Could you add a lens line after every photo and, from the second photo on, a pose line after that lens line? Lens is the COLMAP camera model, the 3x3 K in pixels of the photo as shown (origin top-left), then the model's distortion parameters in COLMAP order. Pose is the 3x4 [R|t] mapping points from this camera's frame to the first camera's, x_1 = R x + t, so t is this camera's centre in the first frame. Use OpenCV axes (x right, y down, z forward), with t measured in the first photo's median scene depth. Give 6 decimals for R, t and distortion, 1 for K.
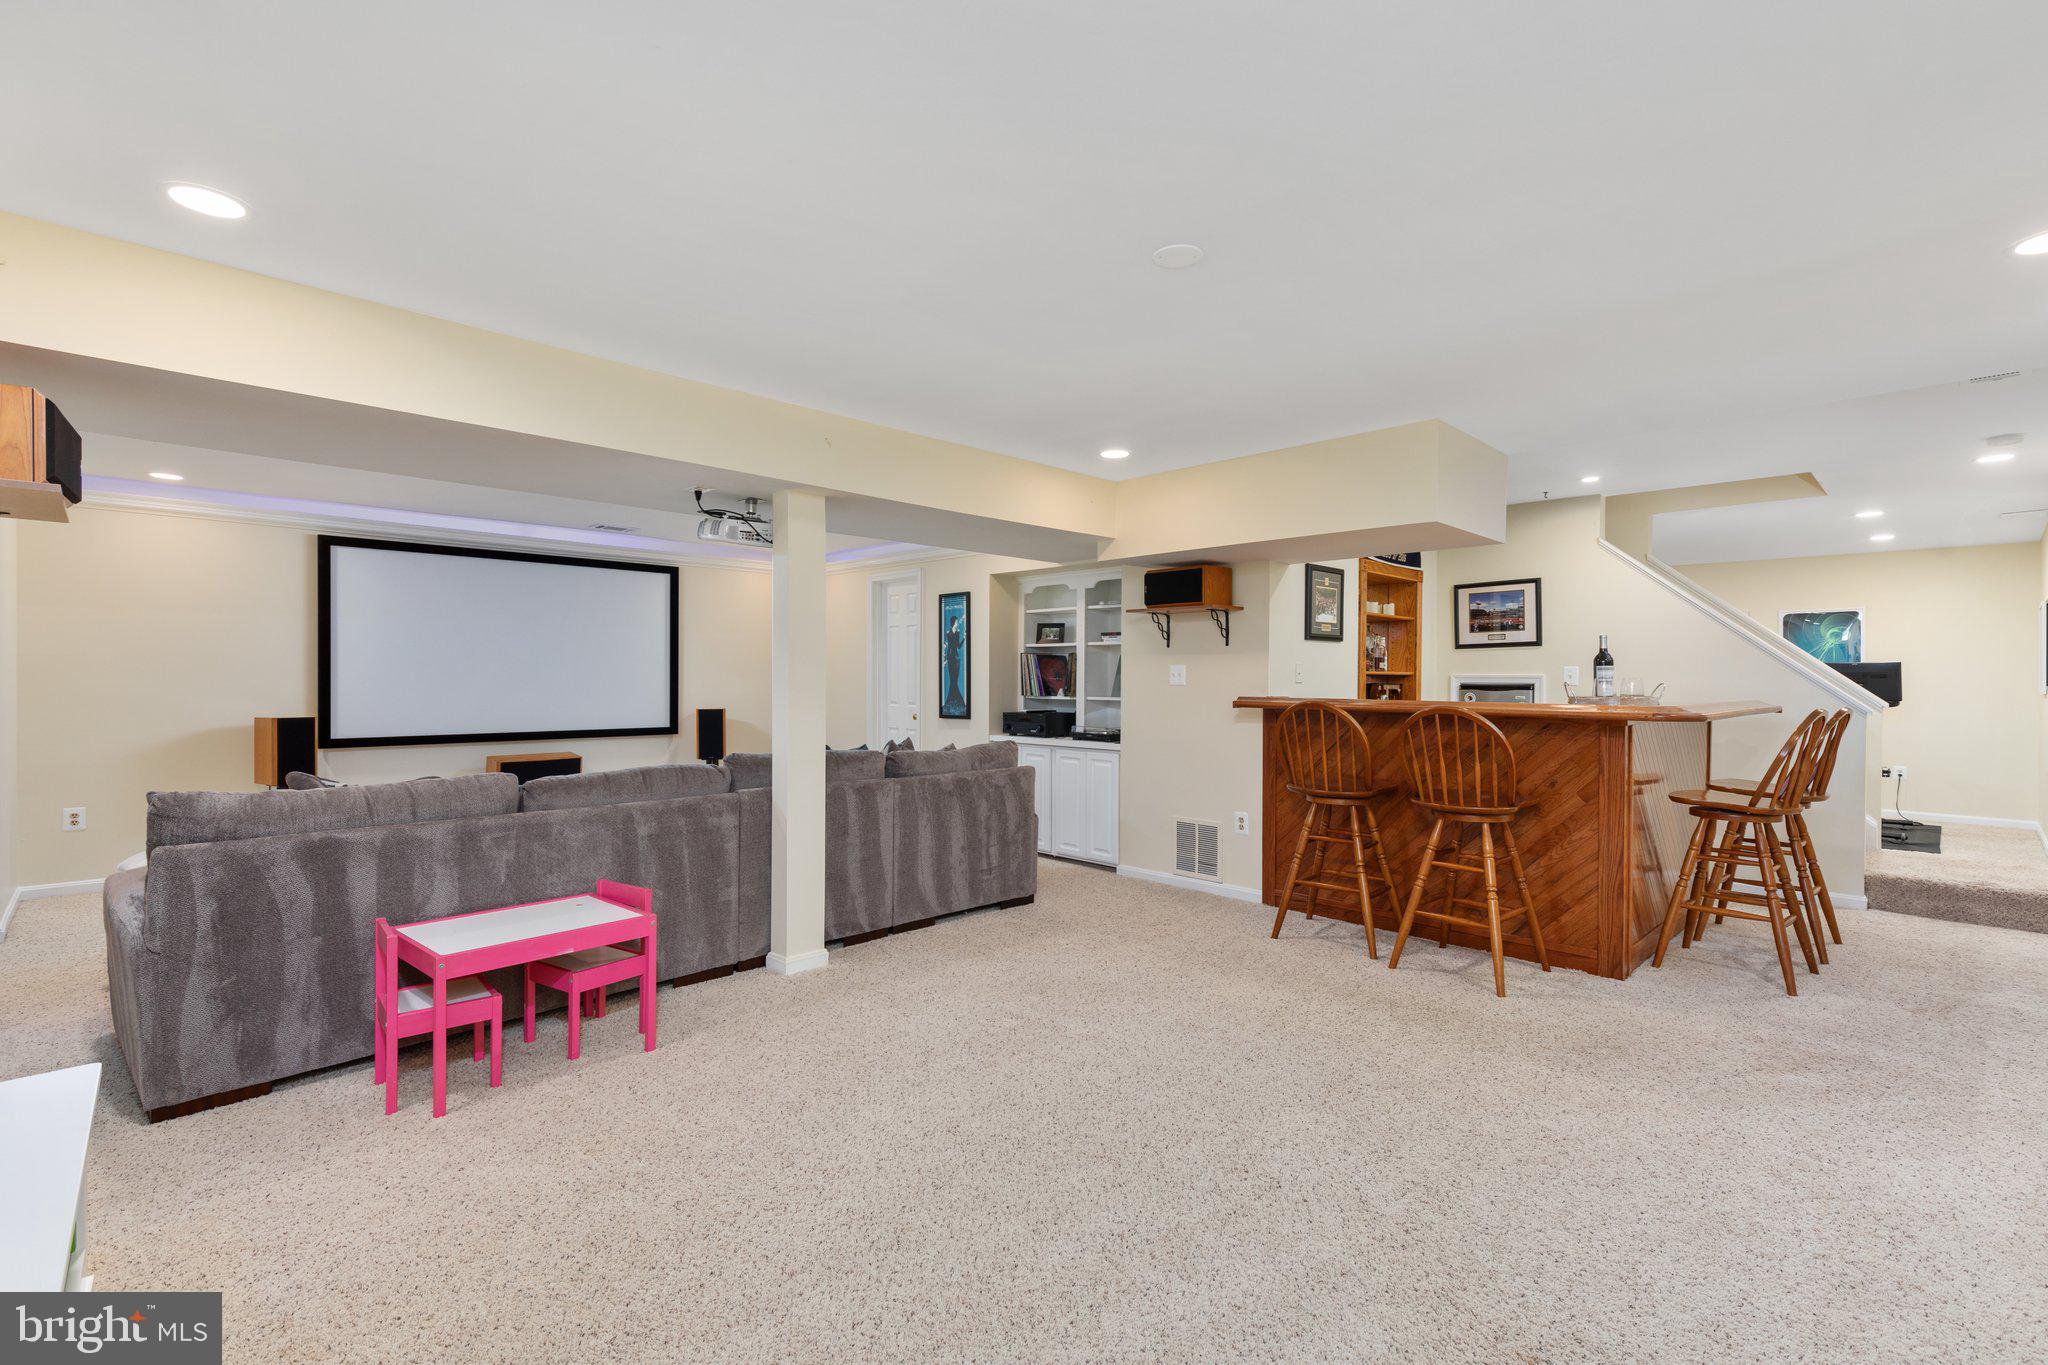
lens RADIAL K [[913.6, 0, 1024.0], [0, 913.6, 682.5], [0, 0, 1]] dist [0.001416, 0.000094]
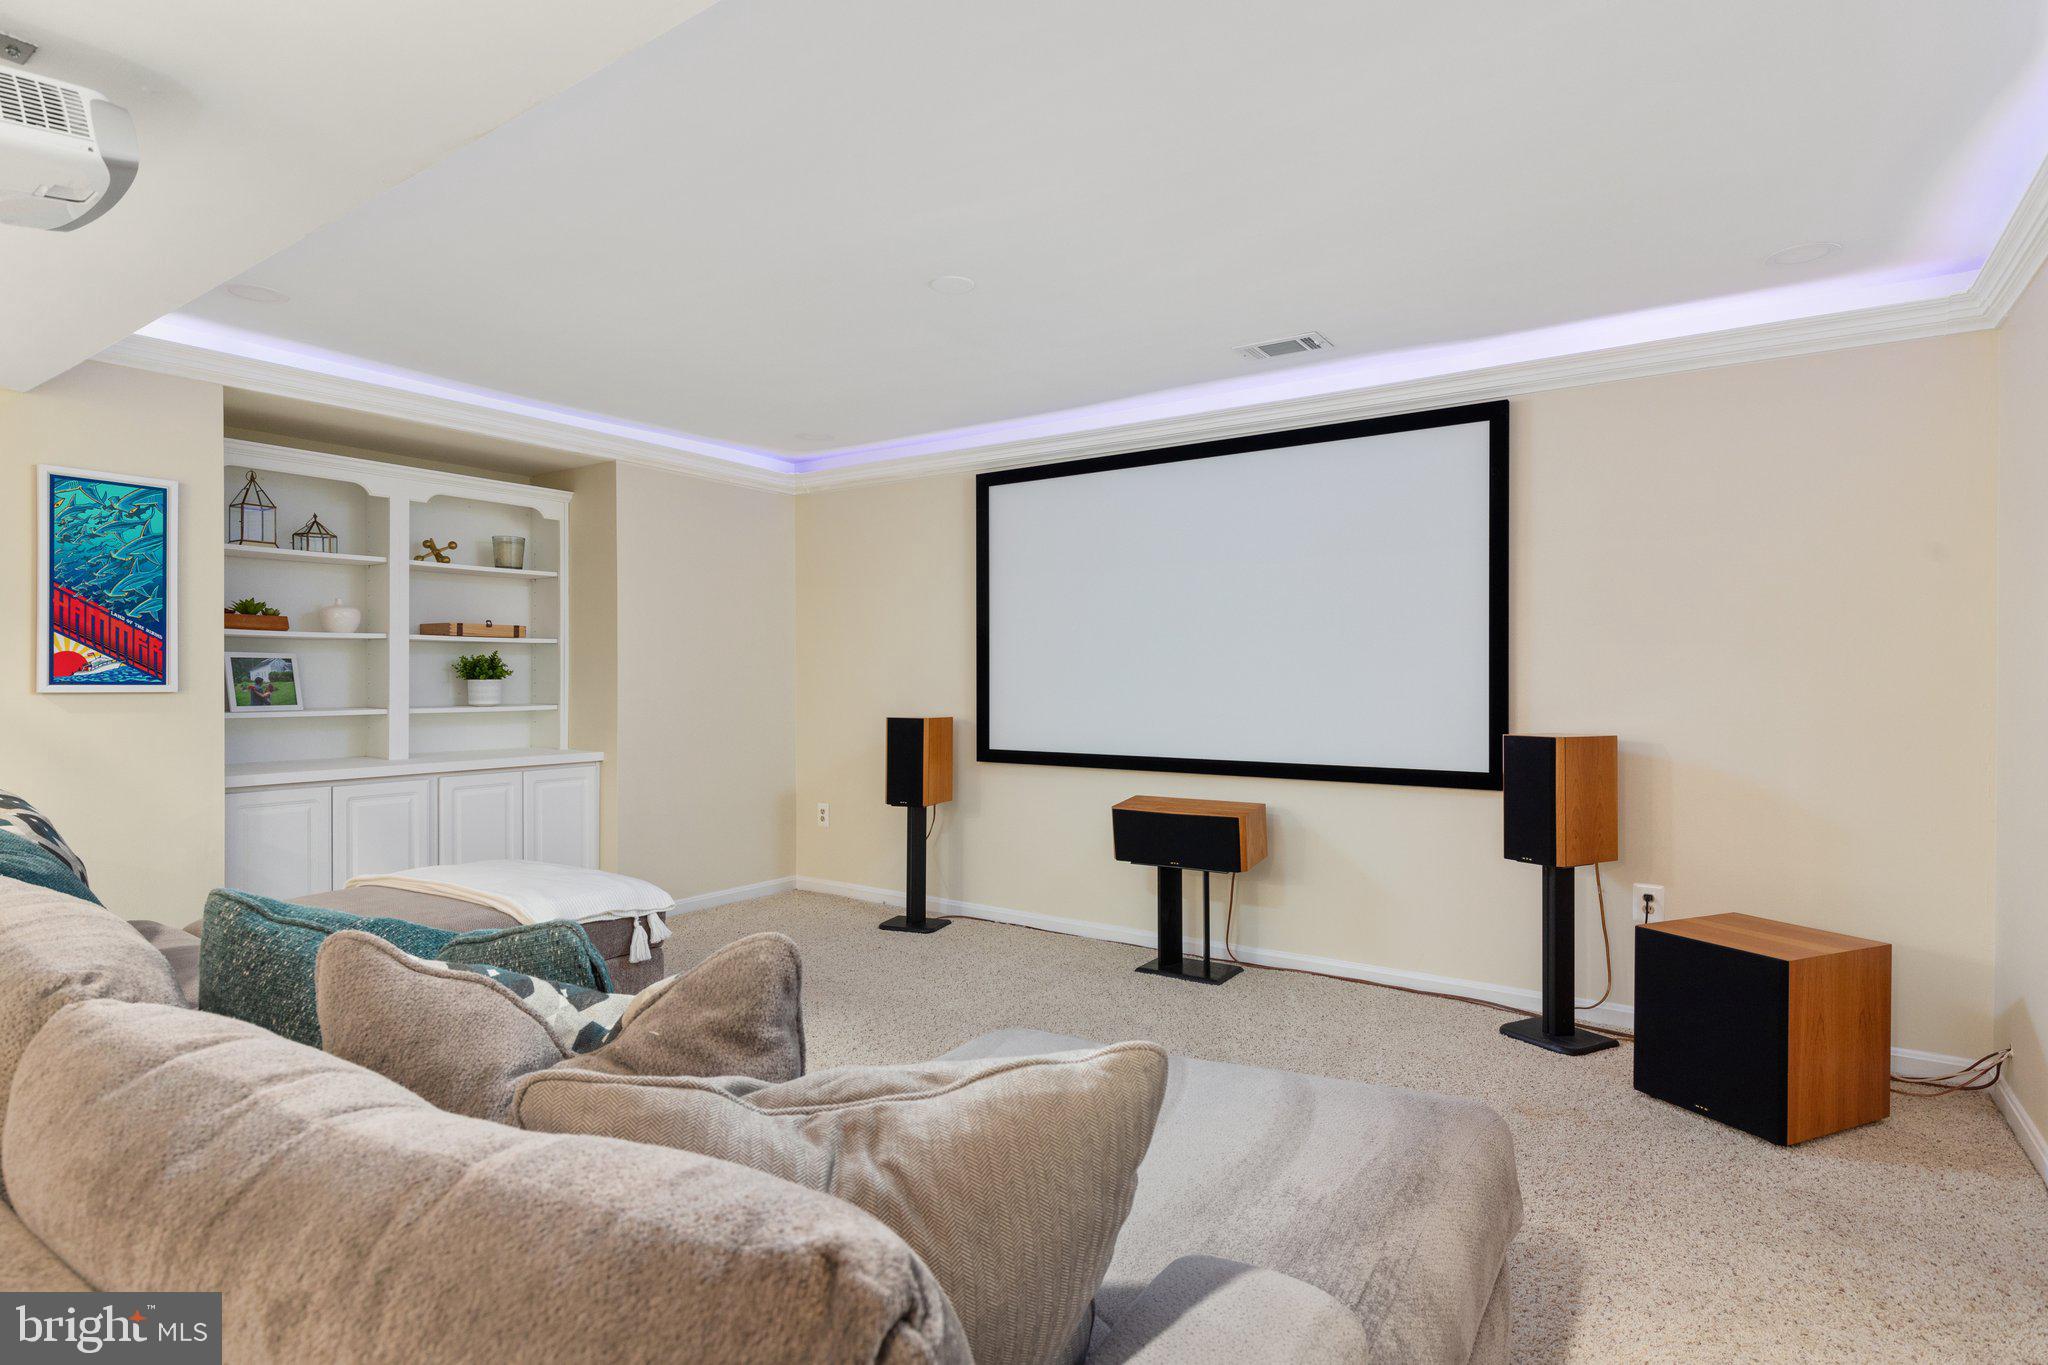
lens RADIAL K [[1045.0, 0, 1023.7], [0, 1045.0, 655.6], [0, 0, 1]] dist [0.000164, -0.000095]
pose [[0.177423, -0.009981, -0.984084, 0.063597], [0.010083, 0.999915, -0.008324, -0.005330], [0.984083, -0.008446, 0.177509, 0.749906]]
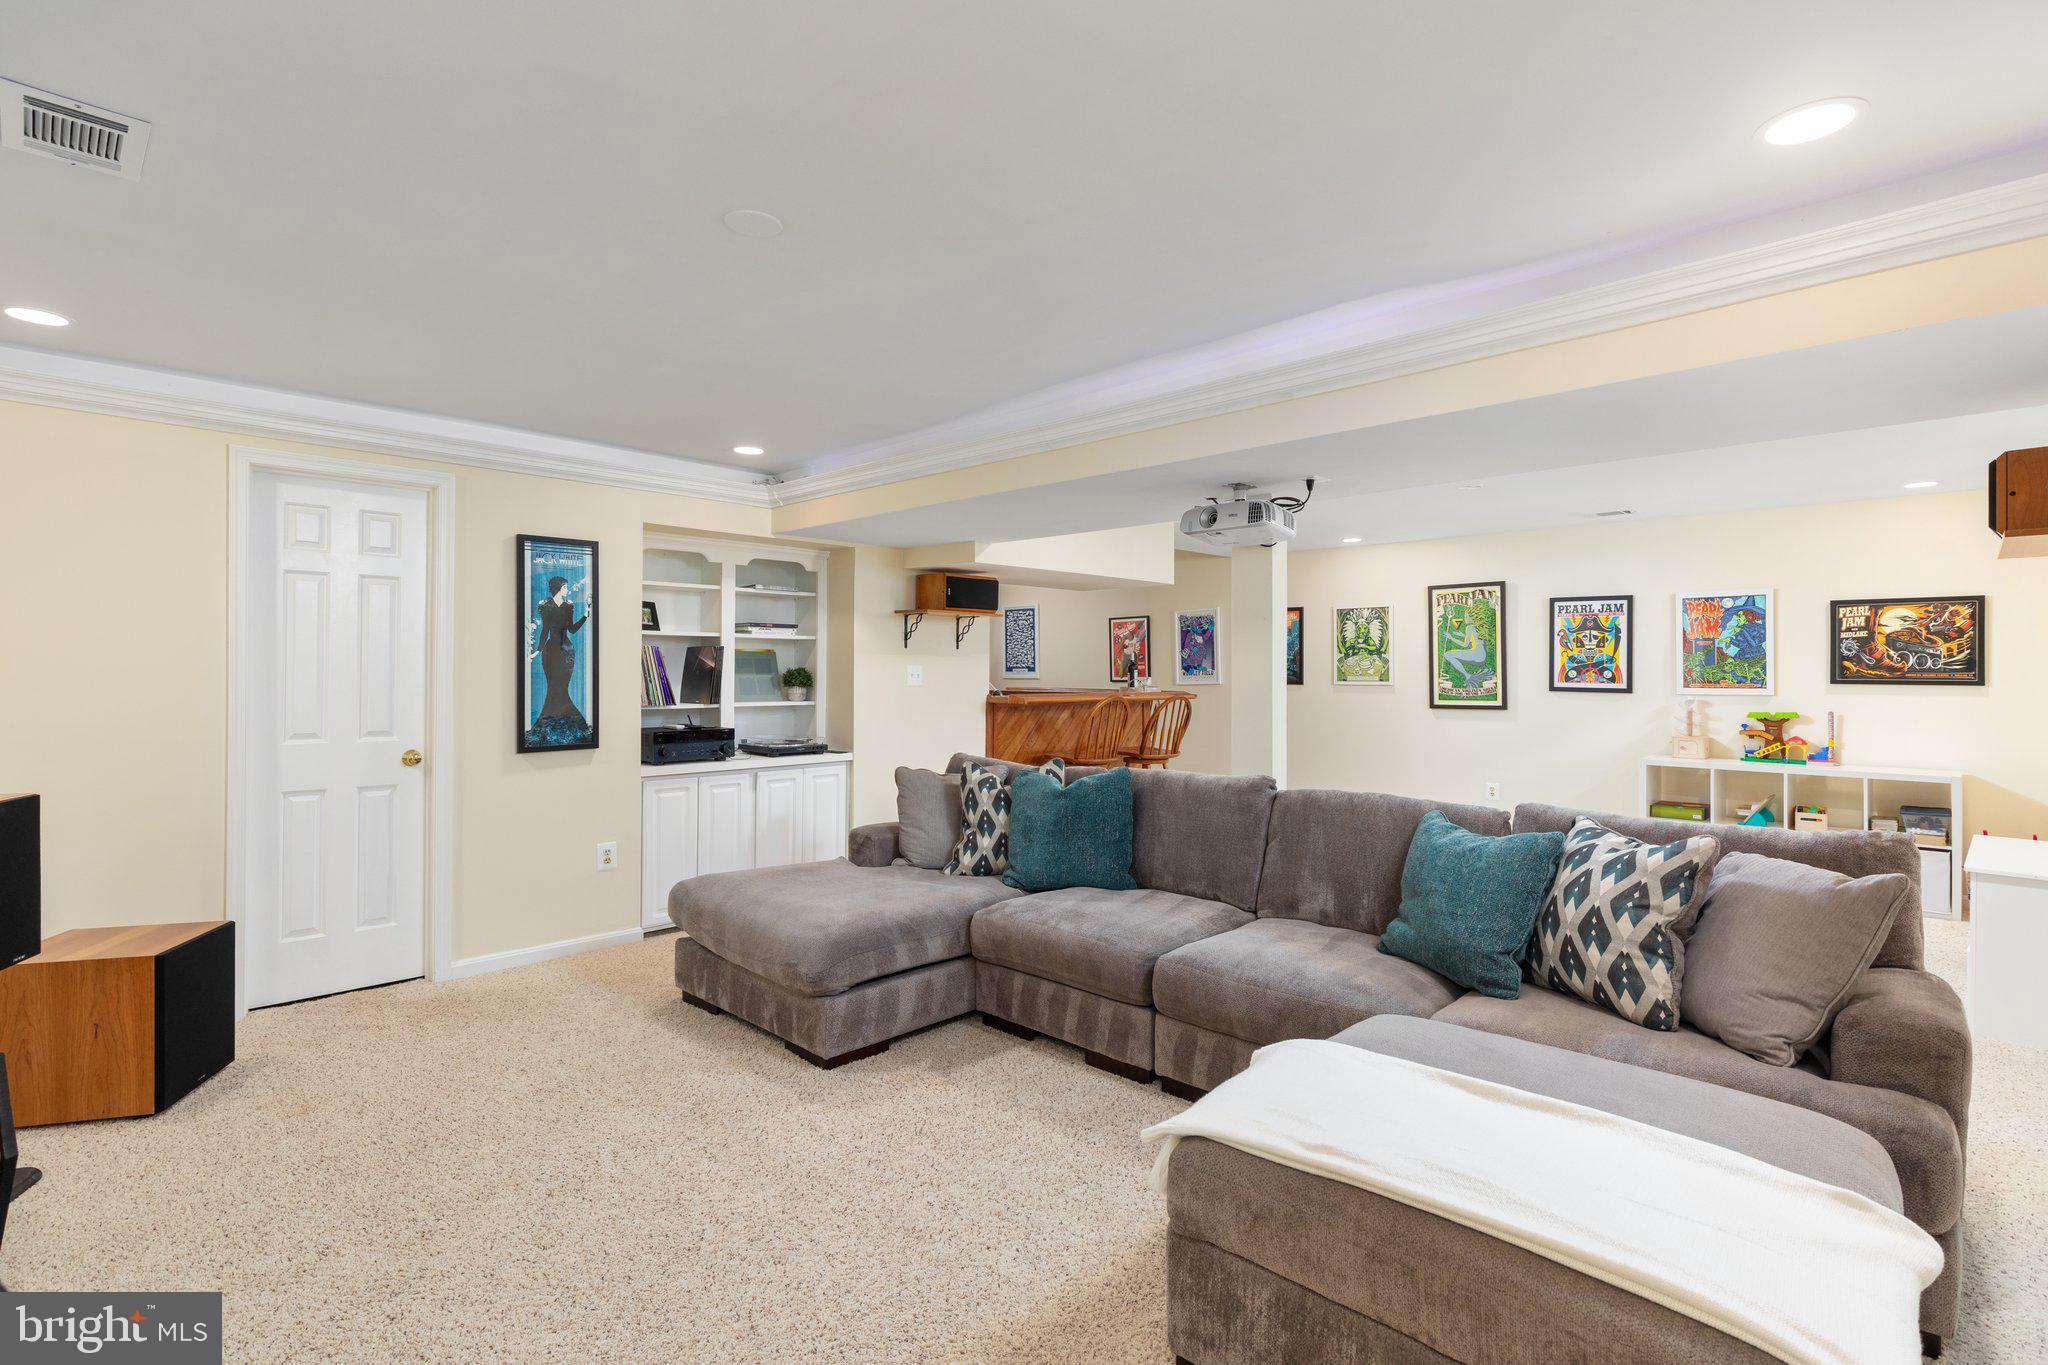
lens RADIAL K [[947.9, 0, 1019.4], [0, 947.9, 671.4], [0, 0, 1]] dist [0.000698, 0.000264]
pose [[-0.006510, -0.002107, 0.999977, -0.696676], [0.004483, 0.999988, 0.002137, -0.011814], [-0.999969, 0.004497, -0.006501, 0.717761]]
